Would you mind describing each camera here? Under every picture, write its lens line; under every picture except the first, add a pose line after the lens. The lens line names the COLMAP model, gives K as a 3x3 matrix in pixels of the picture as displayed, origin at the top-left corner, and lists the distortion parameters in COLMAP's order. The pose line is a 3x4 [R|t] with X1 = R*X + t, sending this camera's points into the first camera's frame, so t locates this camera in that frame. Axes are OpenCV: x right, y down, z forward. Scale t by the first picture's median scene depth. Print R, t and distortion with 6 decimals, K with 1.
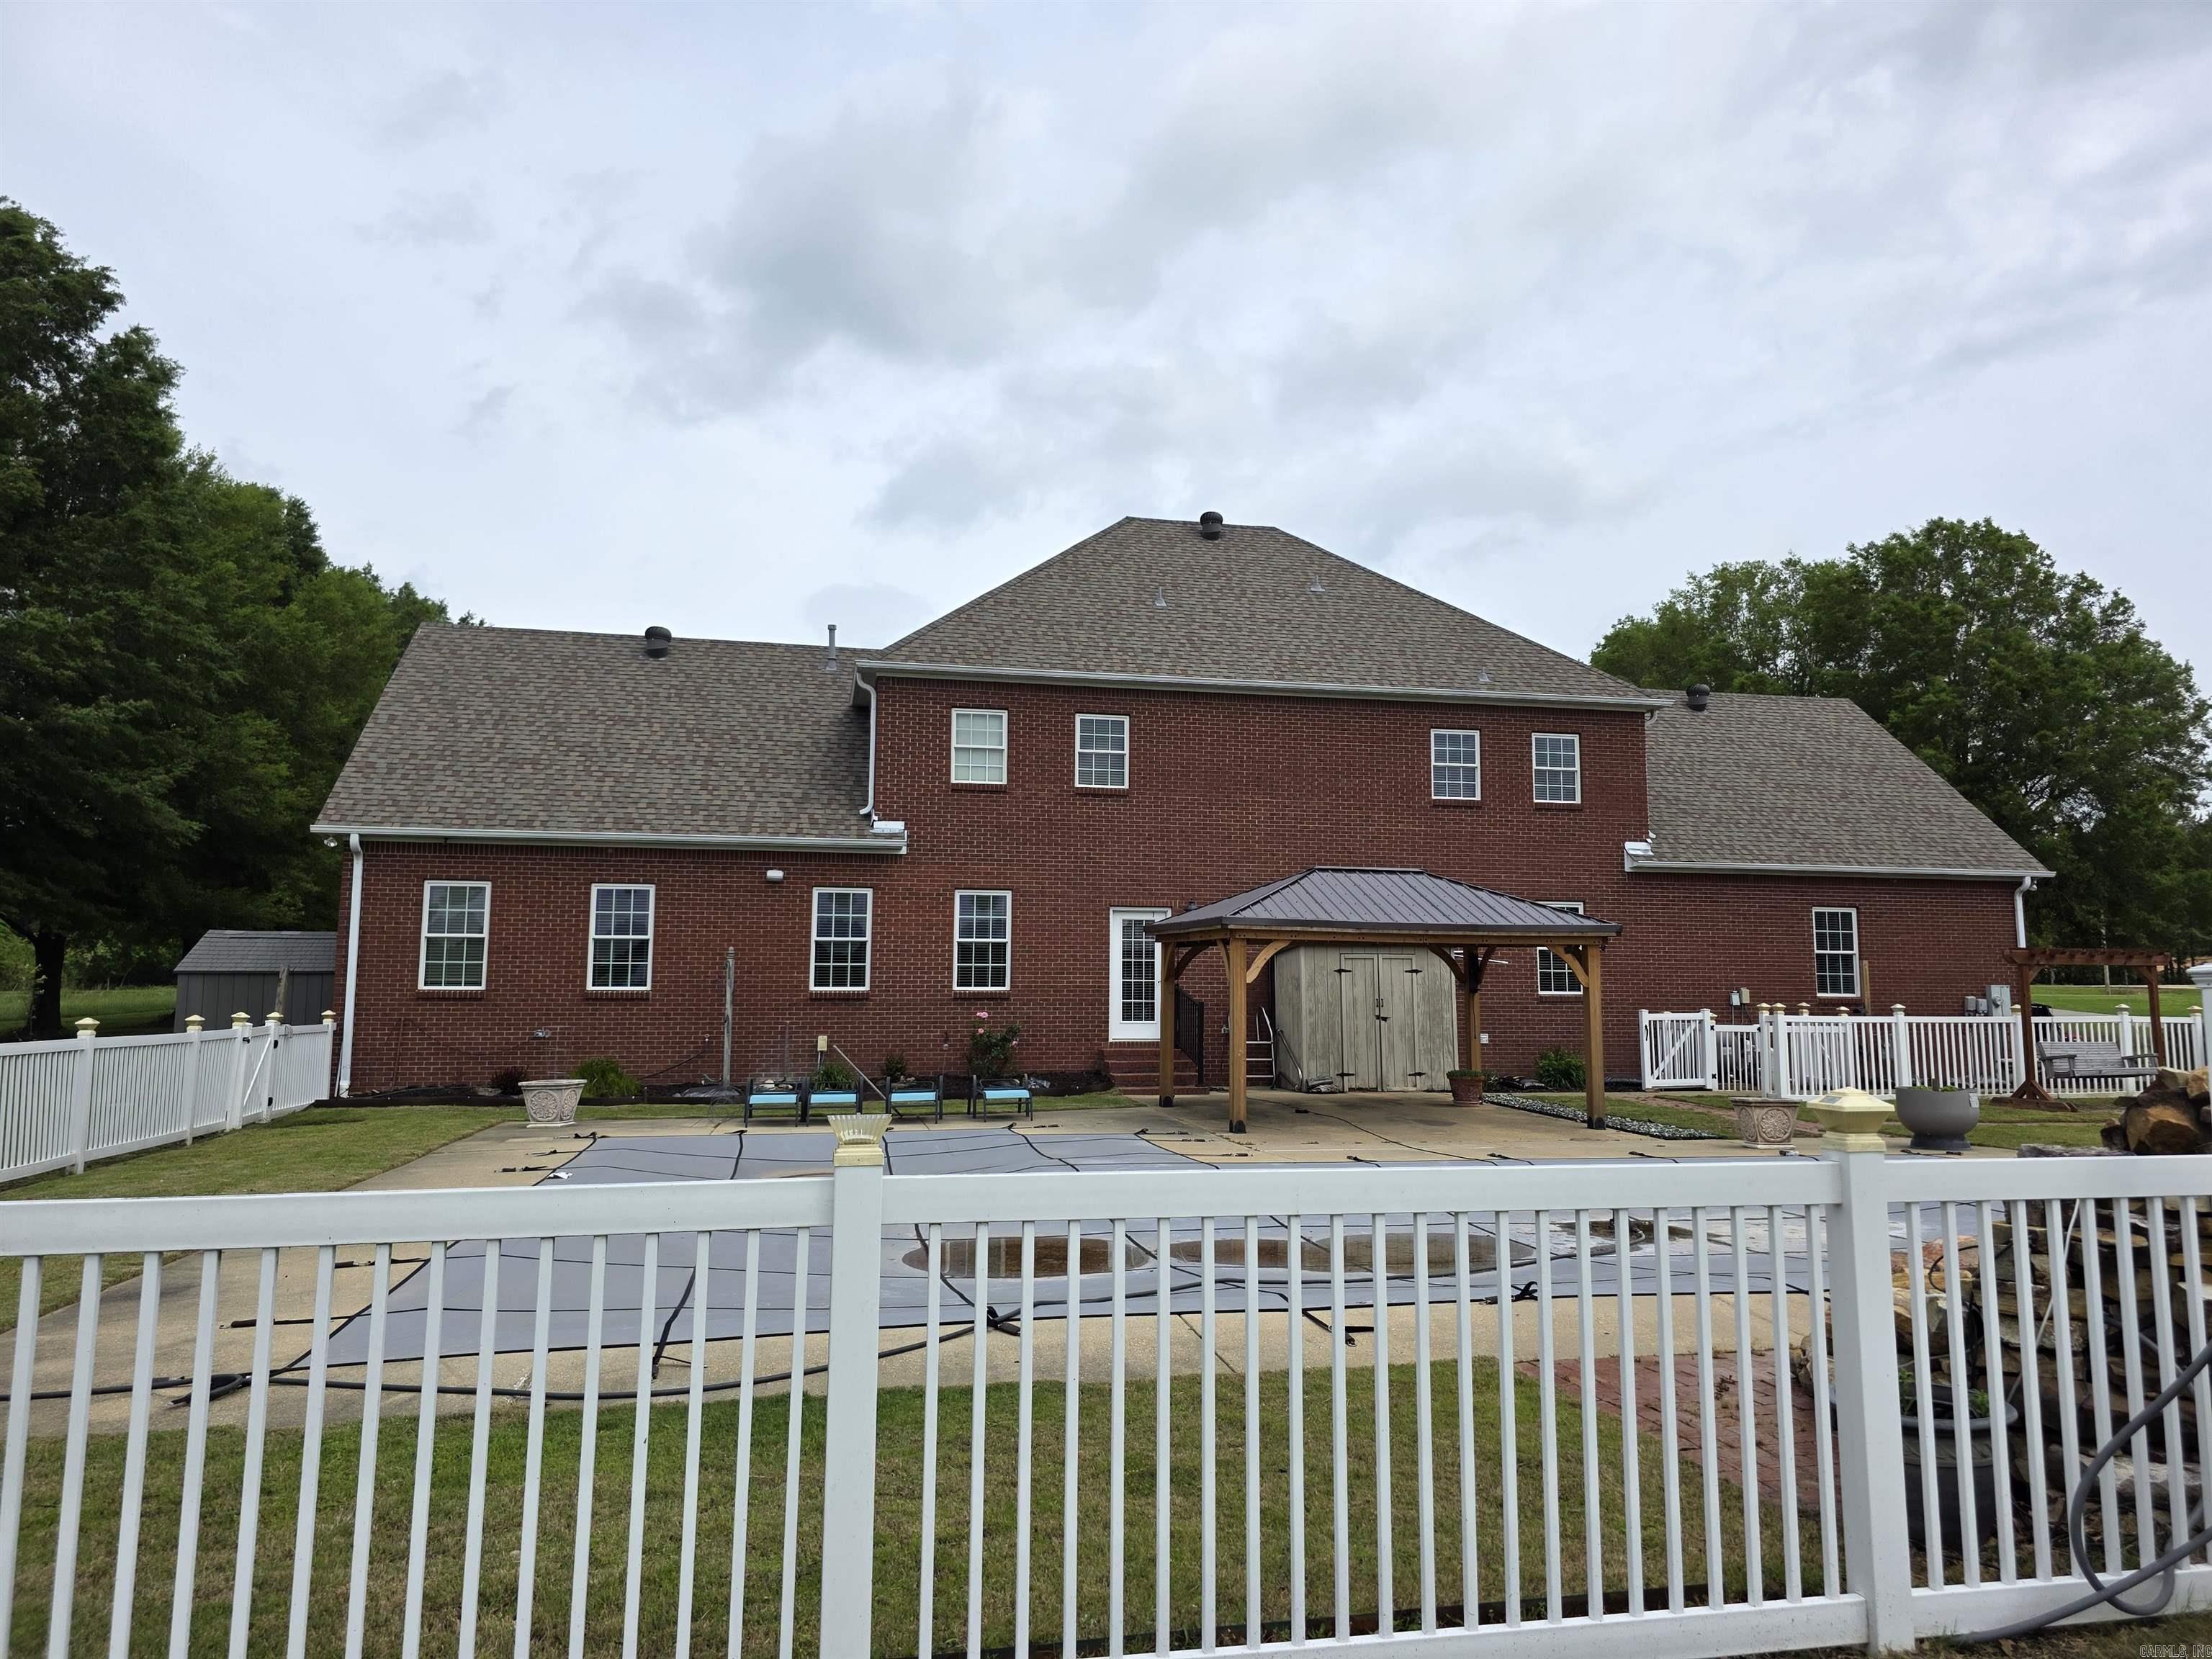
lens RADIAL K [[1467.2, 0, 1120.3], [0, 1467.2, 801.6], [0, 0, 1]] dist [0.063255, -0.045687]
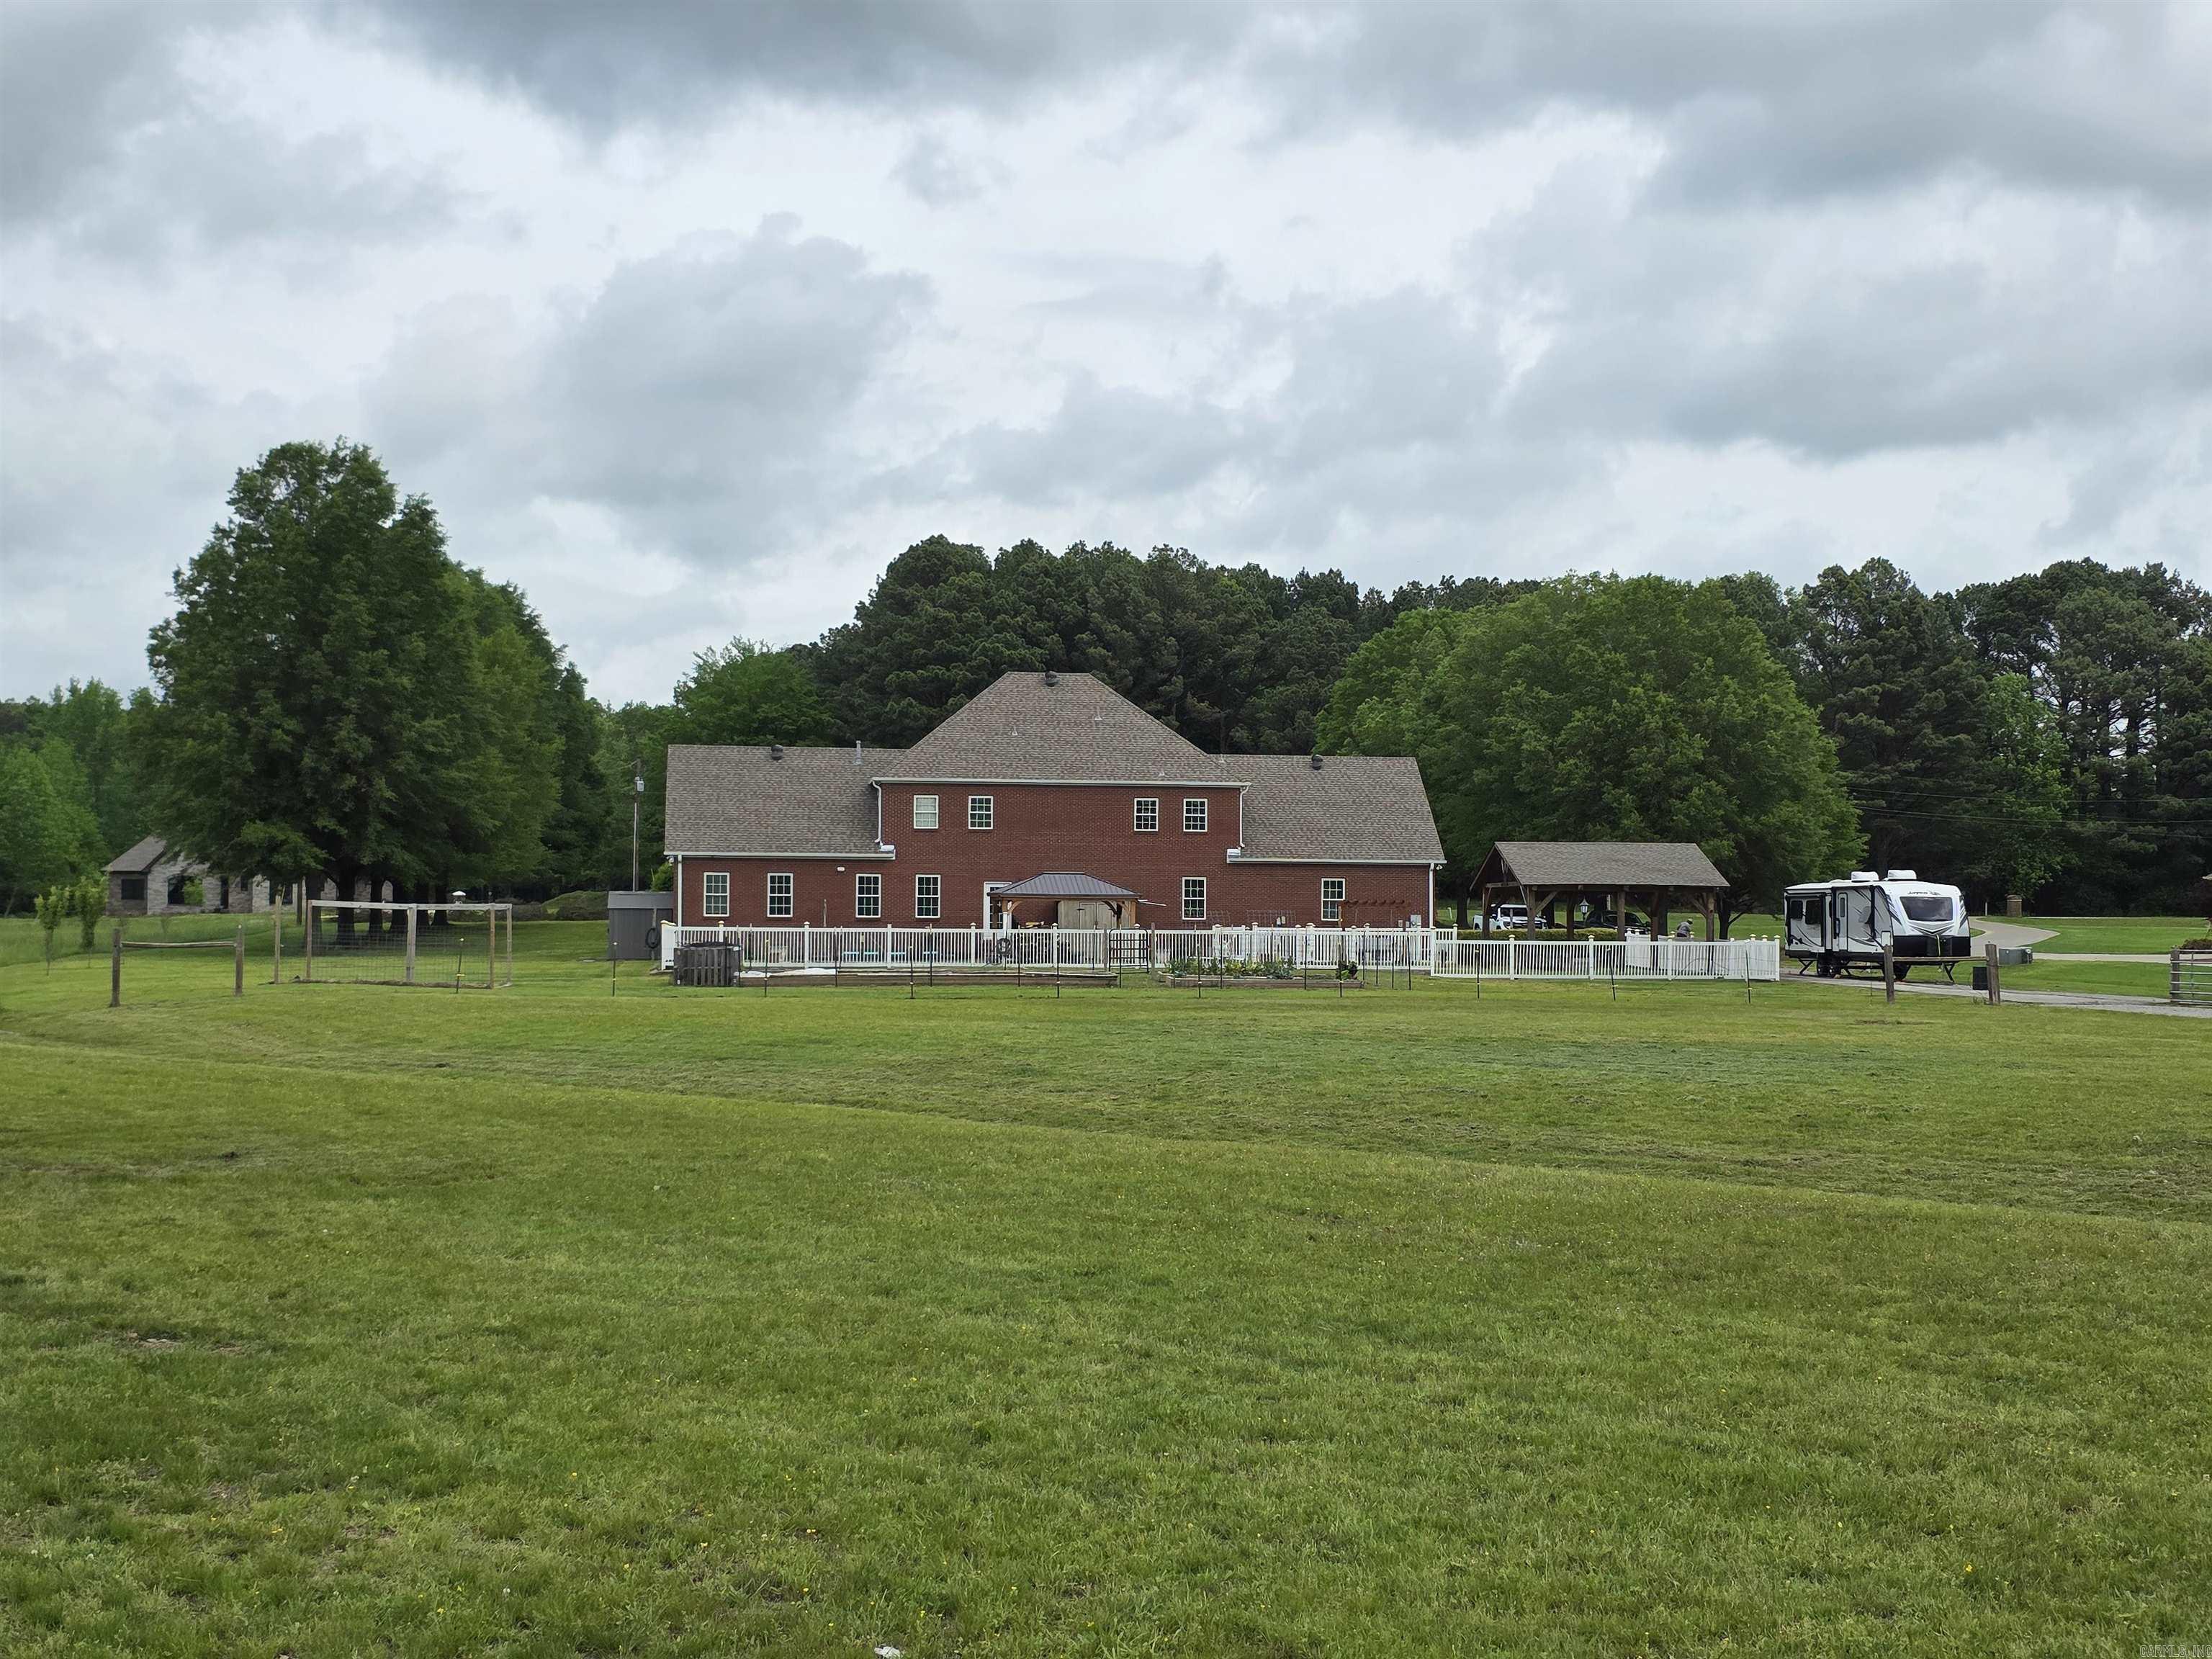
lens RADIAL K [[3072.5, 0, 1104.7], [0, 3072.5, 891.6], [0, 0, 1]] dist [0.080948, -0.016796]
pose [[0.996959, 0.001615, -0.077909, 0.547359], [0.007275, 0.993490, 0.113690, -0.450339], [0.077585, -0.113911, 0.990457, -3.685095]]
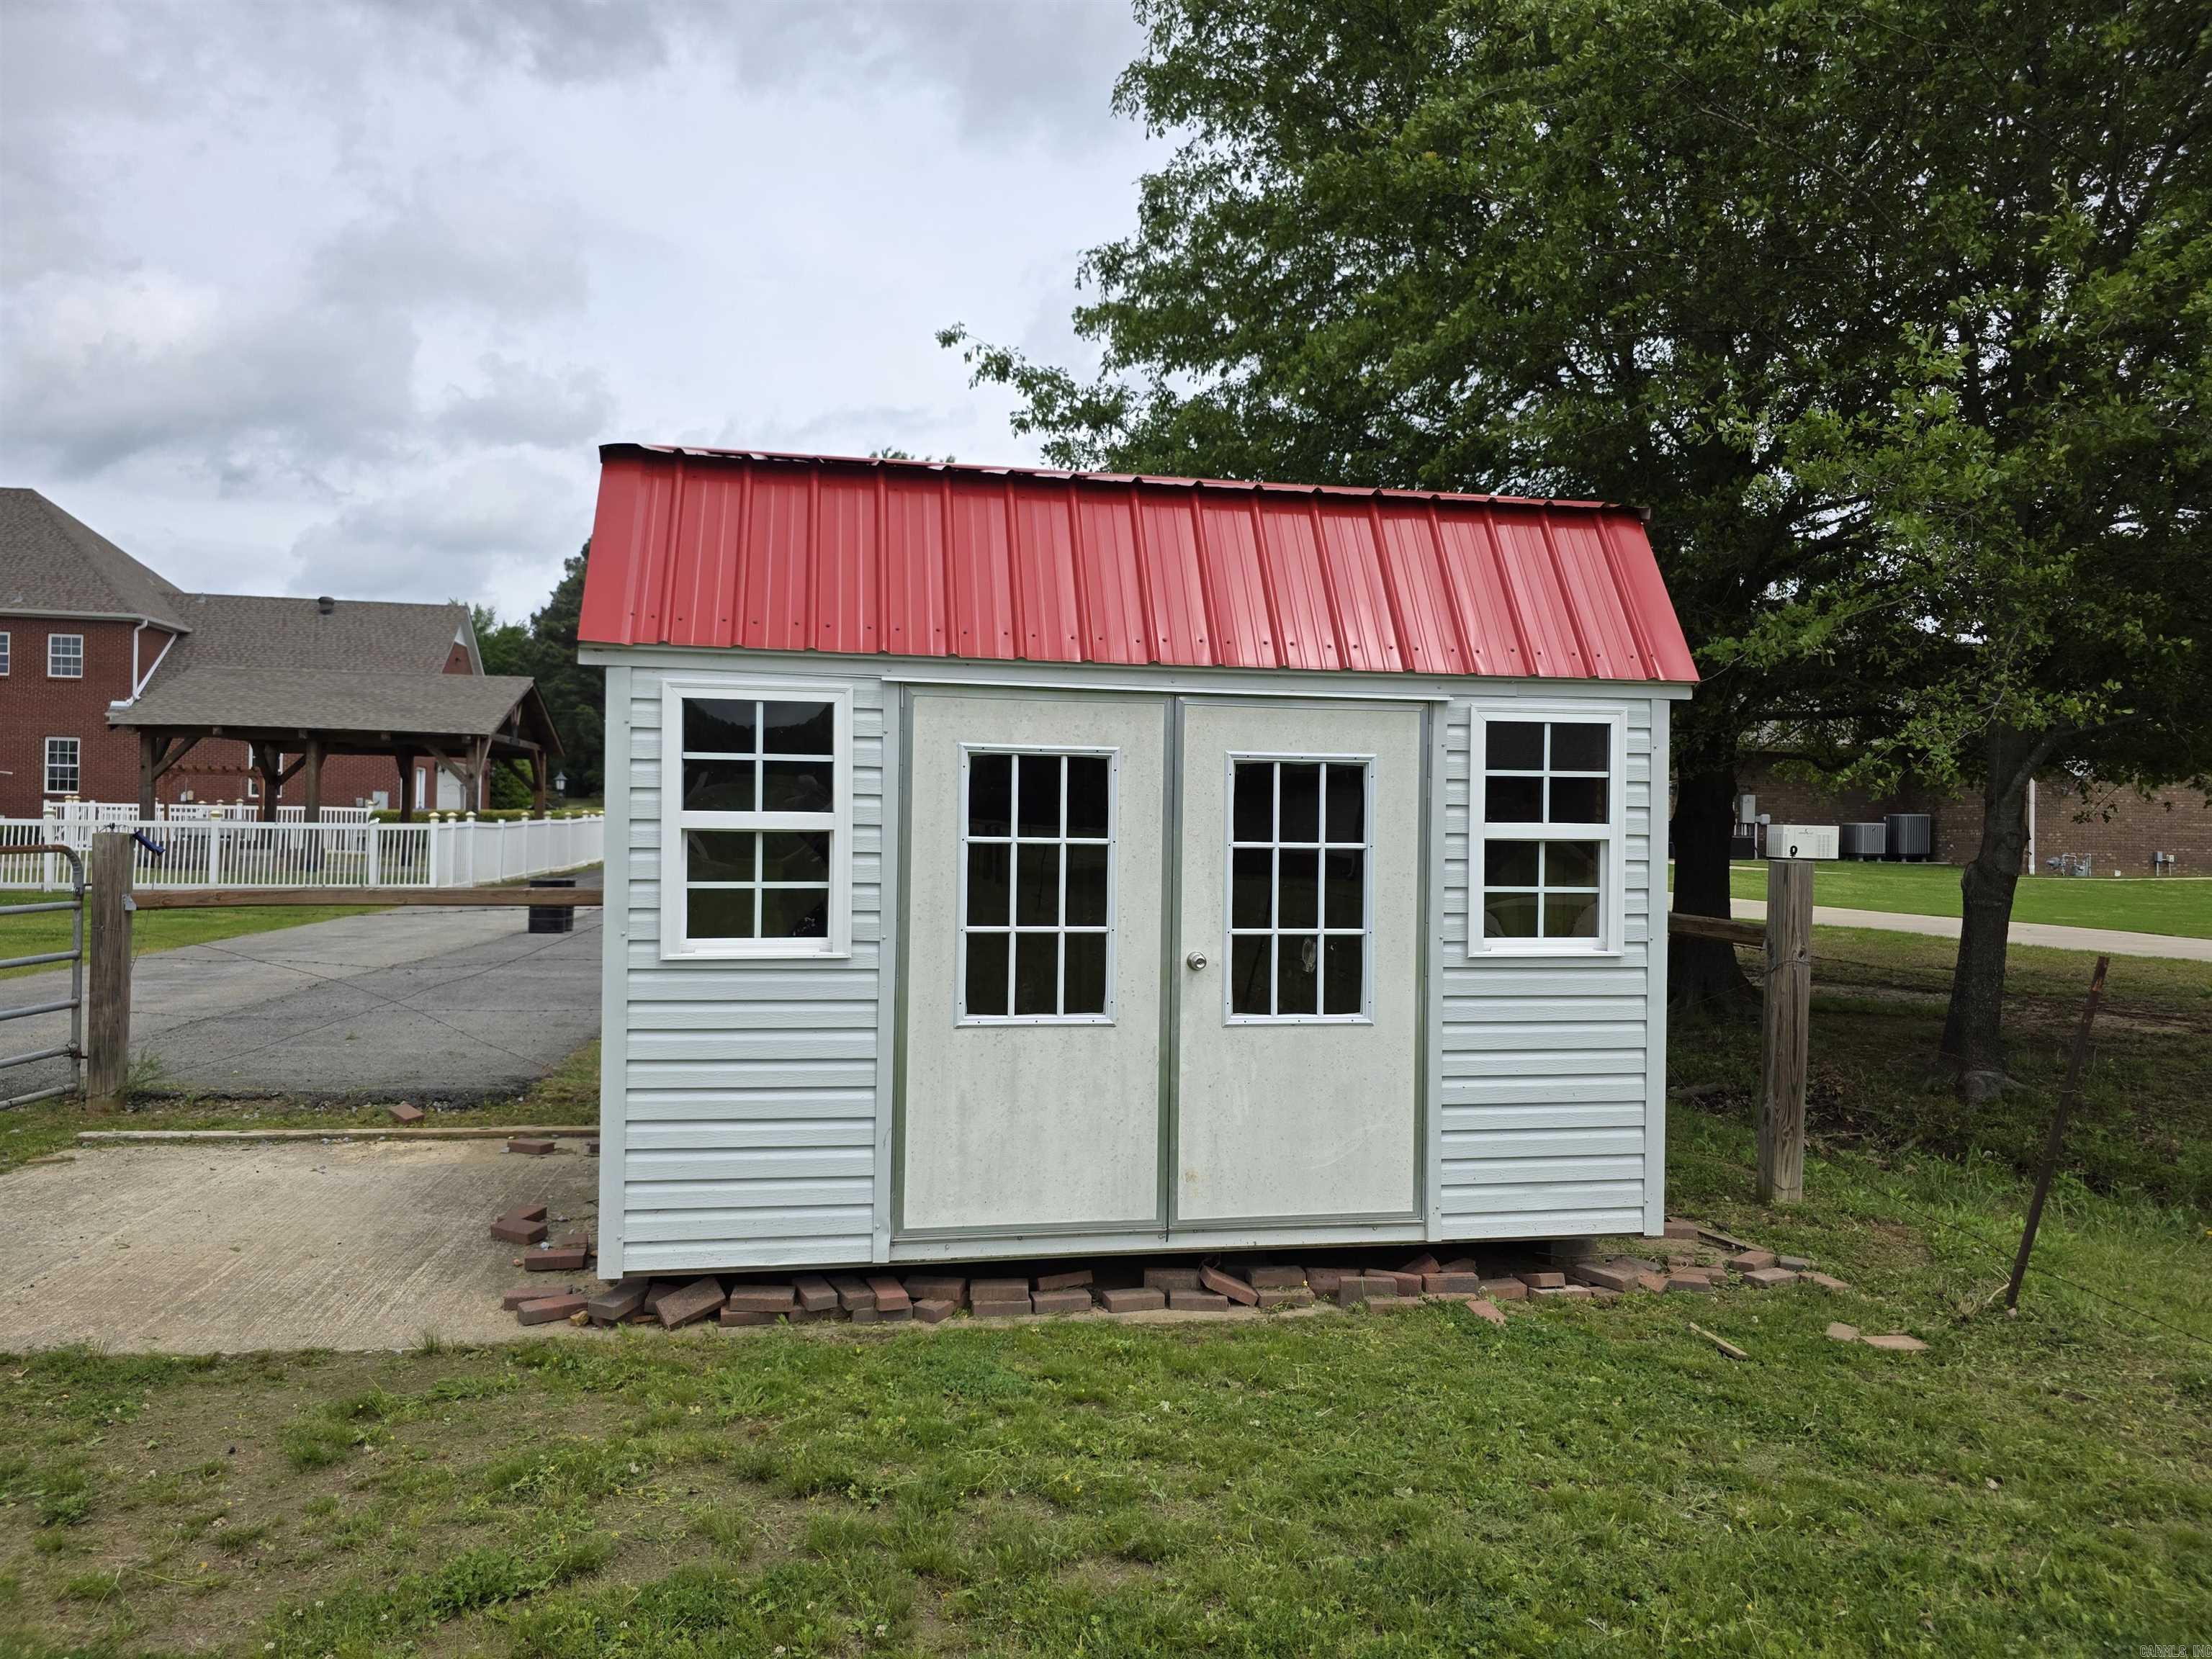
lens RADIAL K [[1564.5, 0, 1190.0], [0, 1564.5, 837.1], [0, 0, 1]] dist [-0.000448, -0.001436]
pose [[0.999712, 0.015190, -0.018596, 1.684382], [-0.012667, 0.991566, 0.128985, -0.066819], [0.020398, -0.128712, 0.991472, -0.766531]]
